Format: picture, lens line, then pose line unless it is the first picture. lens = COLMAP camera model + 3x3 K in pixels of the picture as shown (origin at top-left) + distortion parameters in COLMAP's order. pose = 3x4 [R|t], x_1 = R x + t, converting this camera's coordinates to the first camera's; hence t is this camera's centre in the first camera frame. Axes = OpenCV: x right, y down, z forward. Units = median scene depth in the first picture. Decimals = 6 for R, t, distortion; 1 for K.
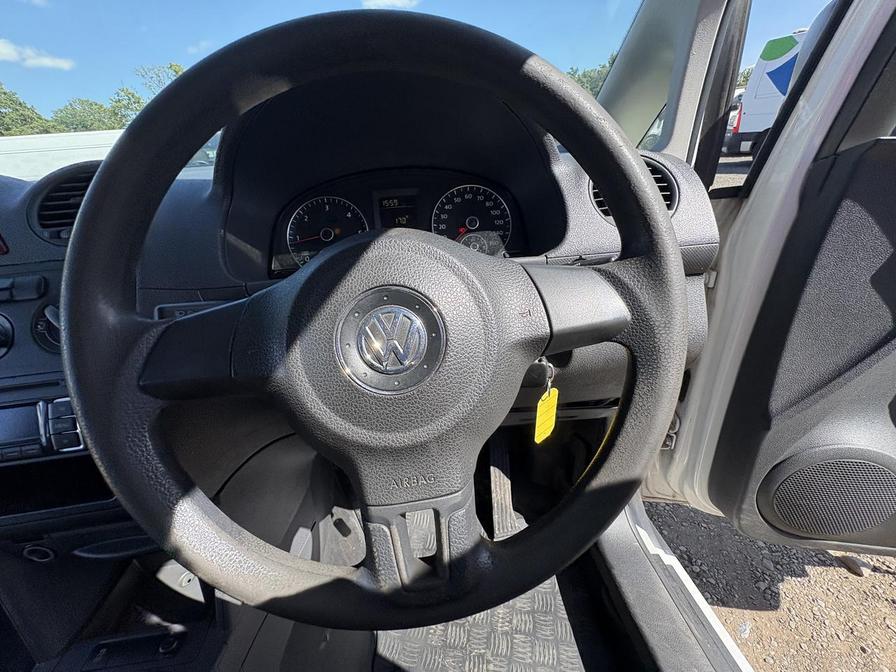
lens RADIAL K [[355.6, 0, 449.6], [0, 355.6, 336.0], [0, 0, 1]] dist [0.002053, -0.000122]
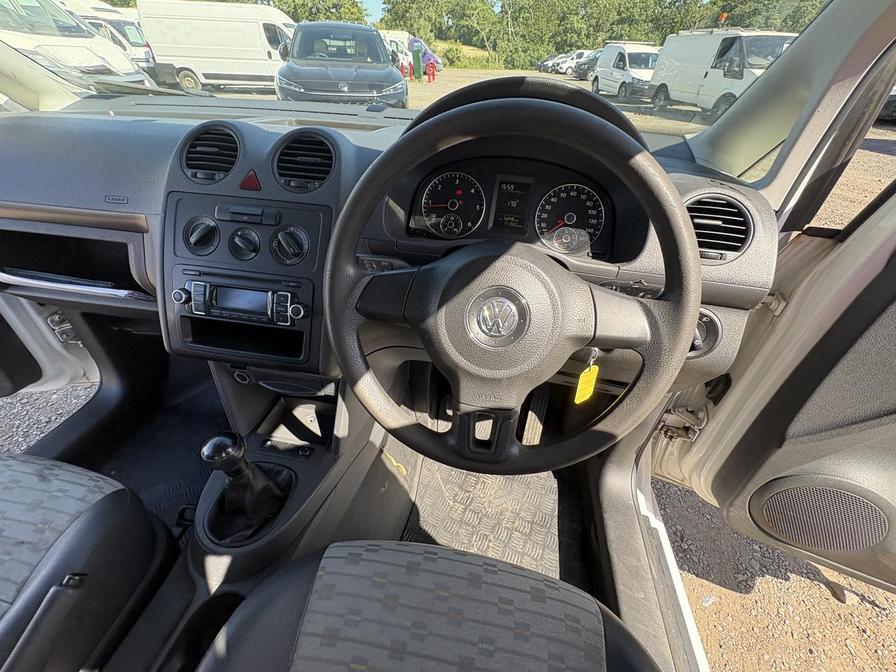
lens RADIAL K [[355.6, 0, 450.8], [0, 355.6, 338.0], [0, 0, 1]] dist [0.002053, -0.000122]
pose [[0.956156, 0.253317, -0.146956, -0.041867], [-0.222460, 0.954605, 0.198093, -0.077876], [0.190465, -0.156716, 0.969104, -0.302570]]
